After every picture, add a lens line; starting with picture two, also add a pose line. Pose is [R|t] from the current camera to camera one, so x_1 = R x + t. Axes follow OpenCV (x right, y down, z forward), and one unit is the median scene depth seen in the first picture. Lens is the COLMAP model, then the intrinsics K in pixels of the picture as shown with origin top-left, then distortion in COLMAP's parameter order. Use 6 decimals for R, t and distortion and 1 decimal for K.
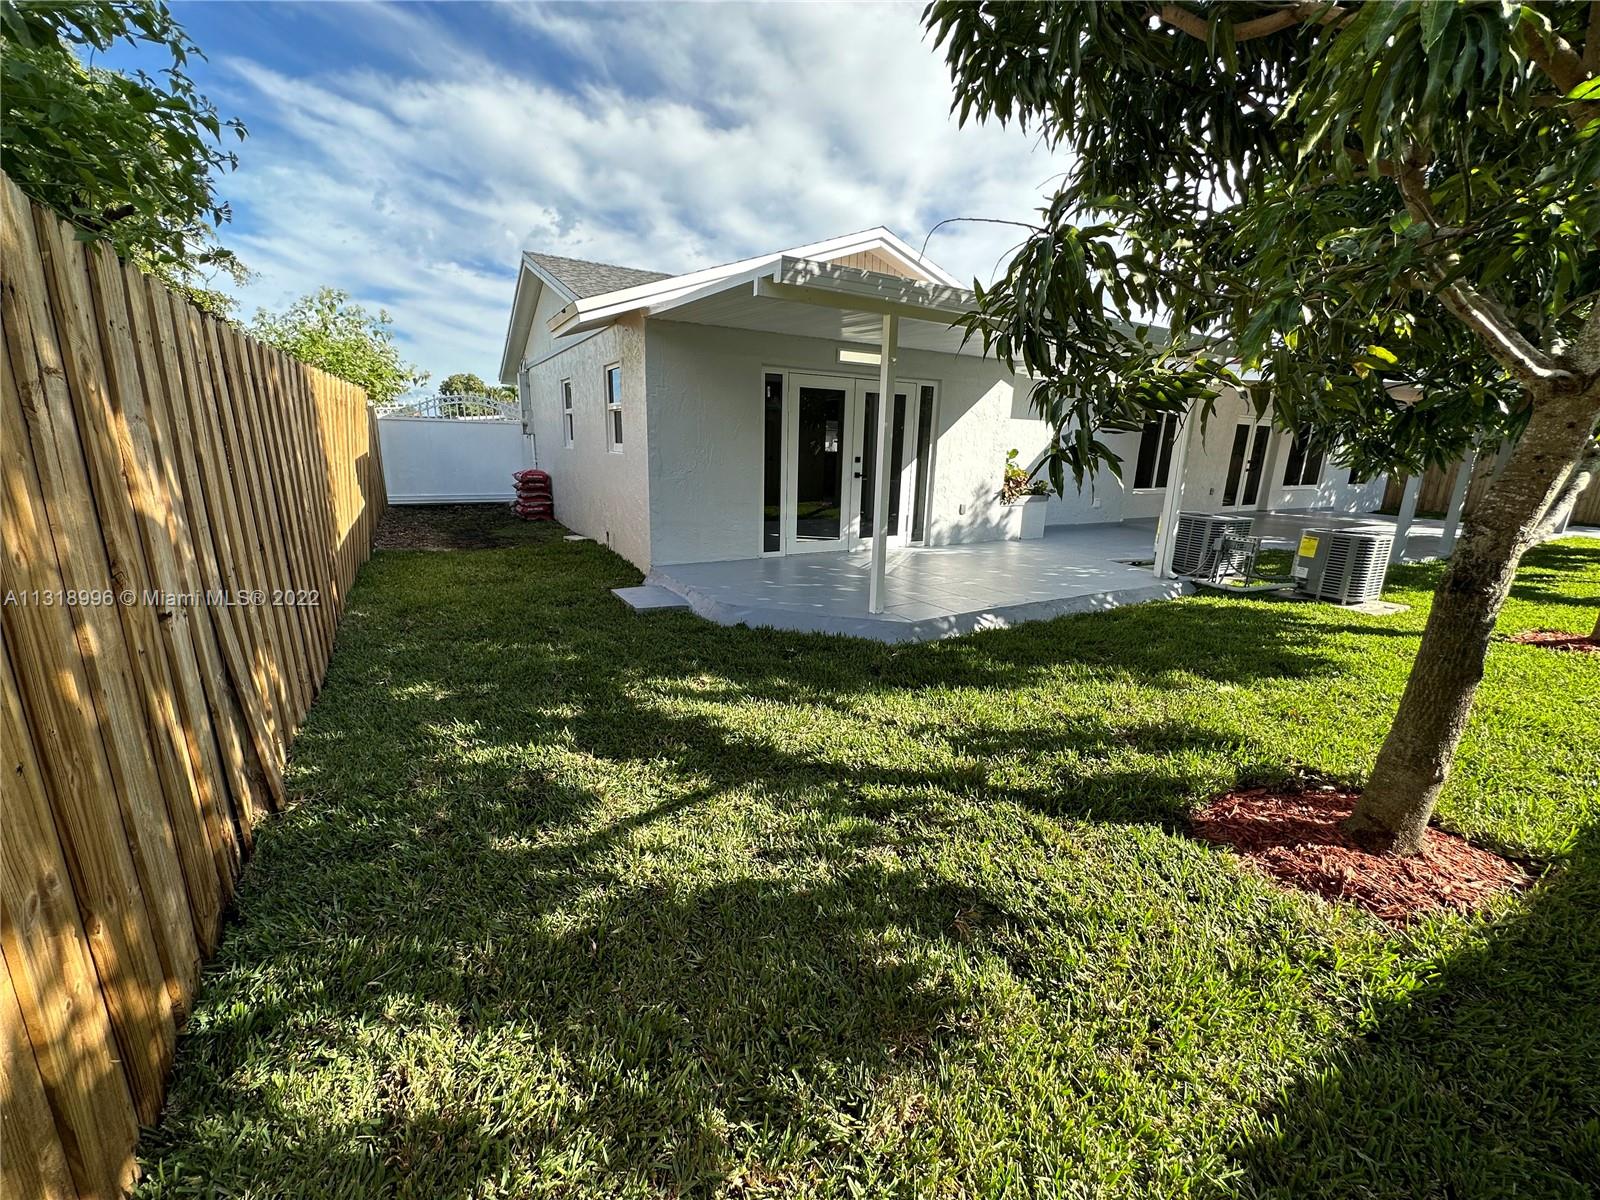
lens RADIAL K [[644.4, 0, 797.7], [0, 644.4, 599.3], [0, 0, 1]] dist [-0.003593, 0.000917]
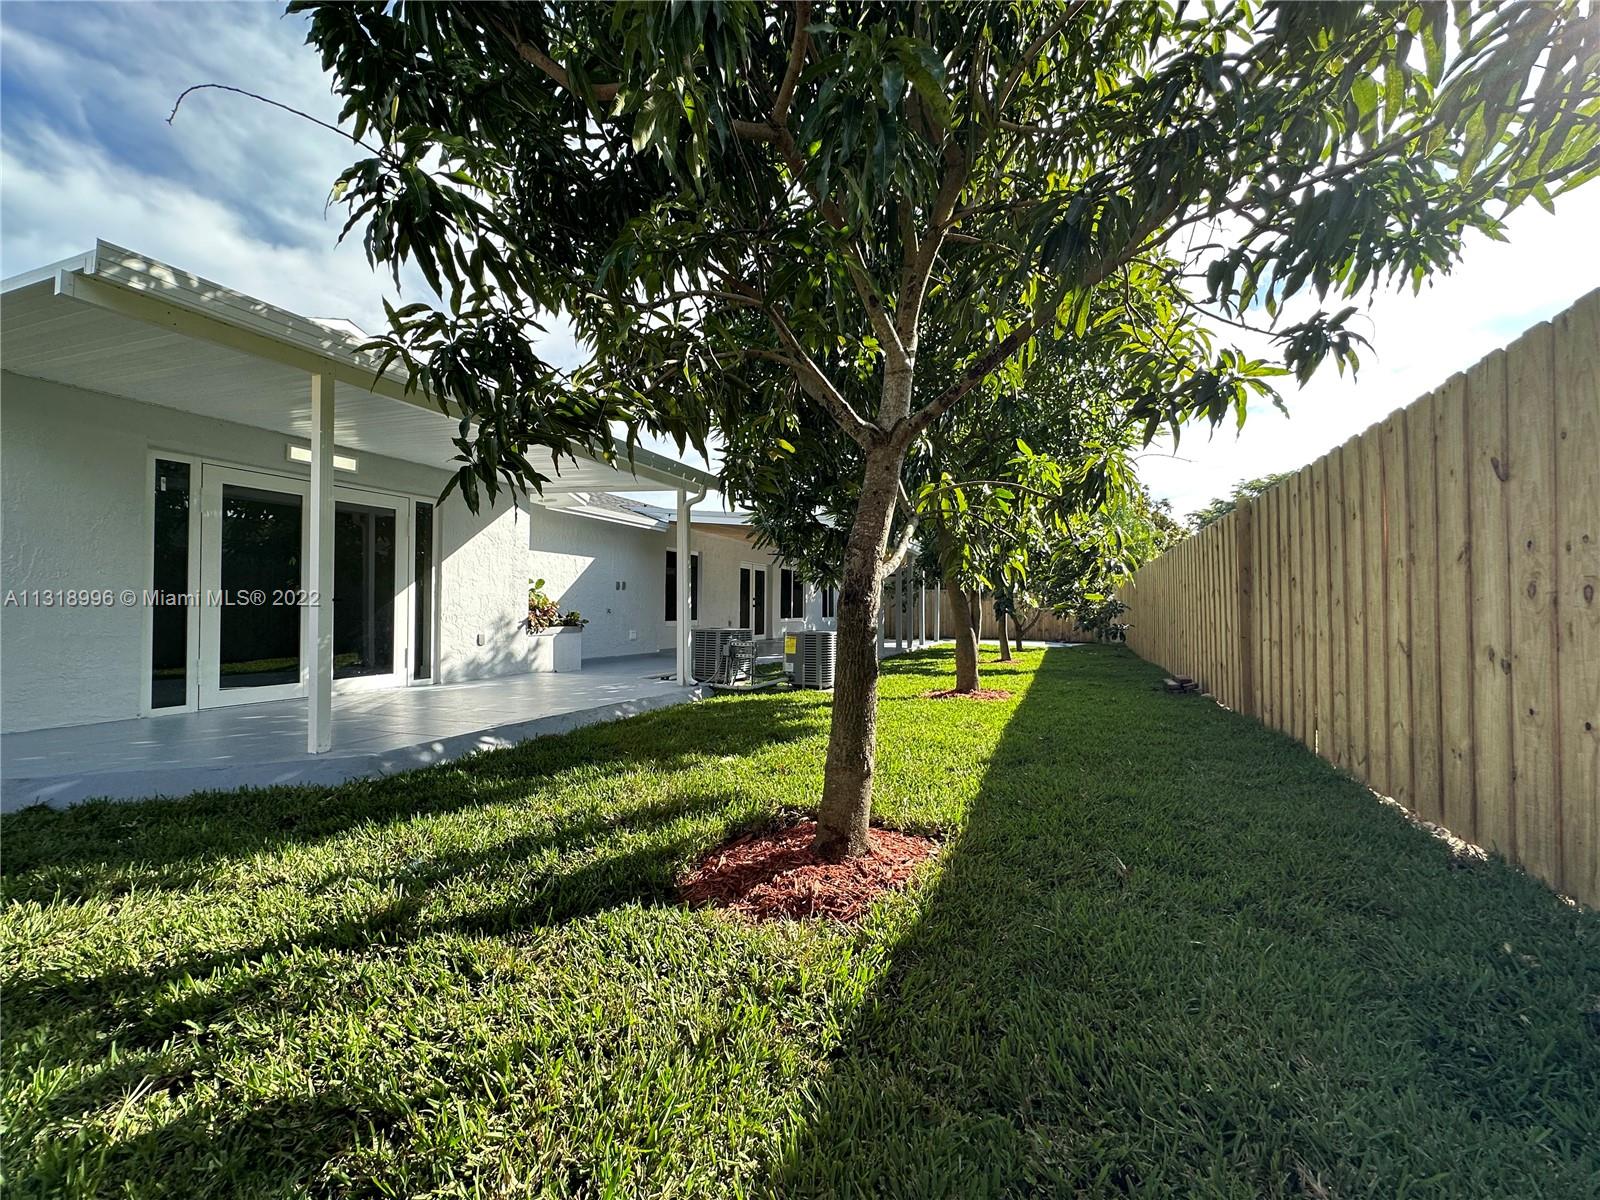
lens RADIAL K [[644.4, 0, 806.1], [0, 644.4, 597.4], [0, 0, 1]] dist [-0.003593, 0.000917]
pose [[0.786592, -0.014048, 0.617314, 0.196894], [0.164839, 0.968236, -0.188007, 0.142024], [-0.595064, 0.249642, 0.763922, 0.124793]]
